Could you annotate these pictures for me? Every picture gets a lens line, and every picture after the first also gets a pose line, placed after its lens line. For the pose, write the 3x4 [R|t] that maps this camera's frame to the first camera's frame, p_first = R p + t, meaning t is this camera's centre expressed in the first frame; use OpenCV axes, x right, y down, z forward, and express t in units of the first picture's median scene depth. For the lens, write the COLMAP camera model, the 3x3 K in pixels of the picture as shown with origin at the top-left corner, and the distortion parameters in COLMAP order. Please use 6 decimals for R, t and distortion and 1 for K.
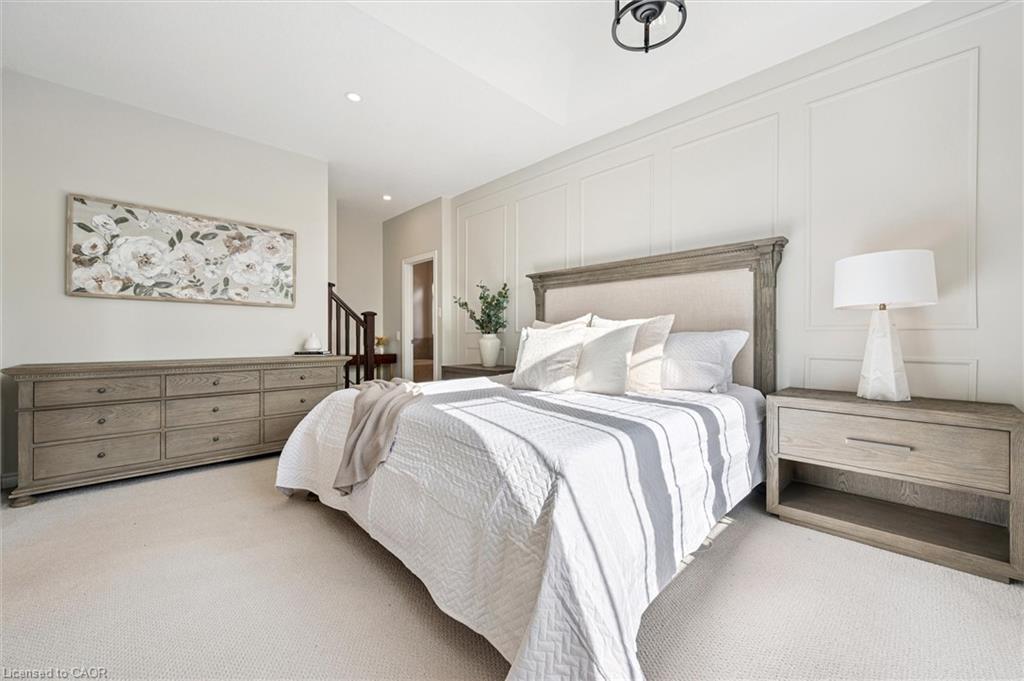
lens RADIAL K [[409.2, 0, 514.7], [0, 409.2, 336.2], [0, 0, 1]] dist [-0.001751, -0.000005]
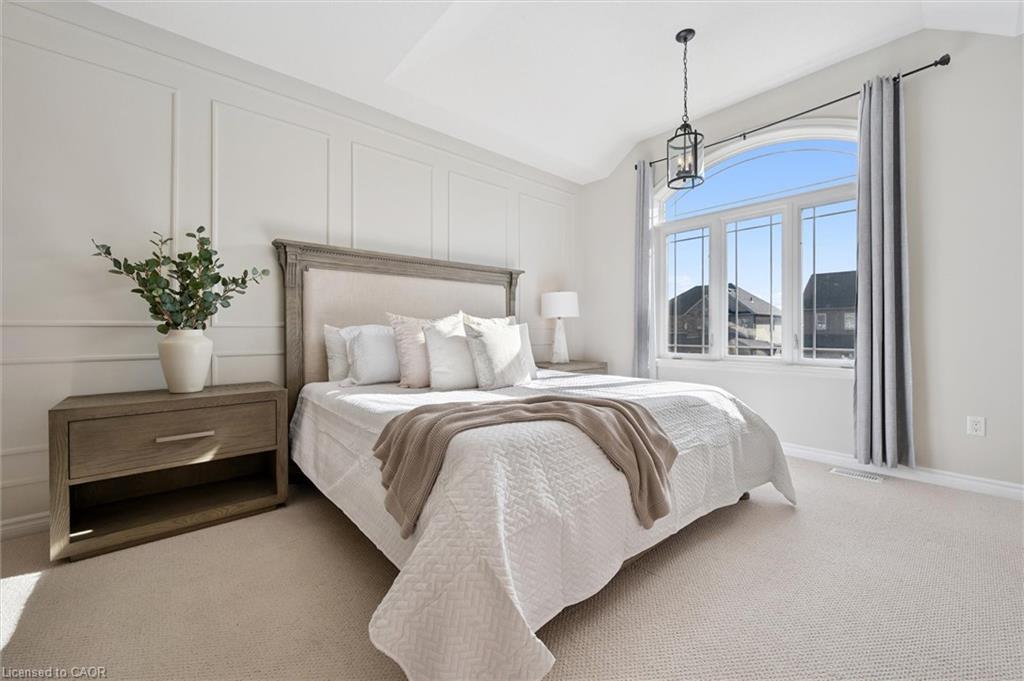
lens RADIAL K [[409.2, 0, 514.7], [0, 409.2, 334.7], [0, 0, 1]] dist [-0.001751, -0.000005]
pose [[0.055382, -0.009128, 0.998424, -0.862352], [0.001213, 0.999958, 0.009075, -0.003892], [-0.998465, 0.000708, 0.055390, 0.839725]]
